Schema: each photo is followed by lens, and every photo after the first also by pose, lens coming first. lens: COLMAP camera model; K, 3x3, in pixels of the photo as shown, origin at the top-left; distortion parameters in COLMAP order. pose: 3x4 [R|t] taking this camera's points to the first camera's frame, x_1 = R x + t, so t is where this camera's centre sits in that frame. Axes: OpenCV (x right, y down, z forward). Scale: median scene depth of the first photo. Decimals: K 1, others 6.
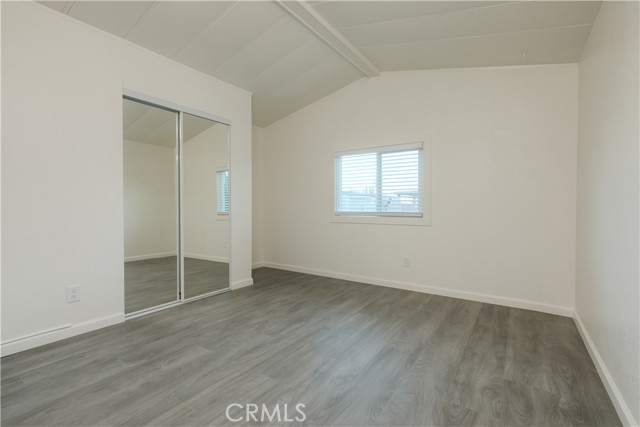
lens RADIAL K [[294.3, 0, 320.9], [0, 294.3, 213.1], [0, 0, 1]] dist [0.005599, -0.000562]
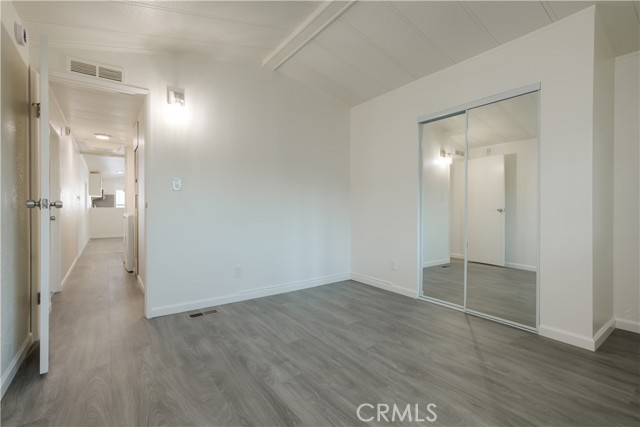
lens RADIAL K [[294.3, 0, 321.1], [0, 294.3, 209.9], [0, 0, 1]] dist [0.005599, -0.000562]
pose [[-0.337257, 0.003961, -0.941404, 0.771373], [-0.021833, 0.999689, 0.012028, -0.029513], [0.941159, 0.024611, -0.337066, 1.173669]]
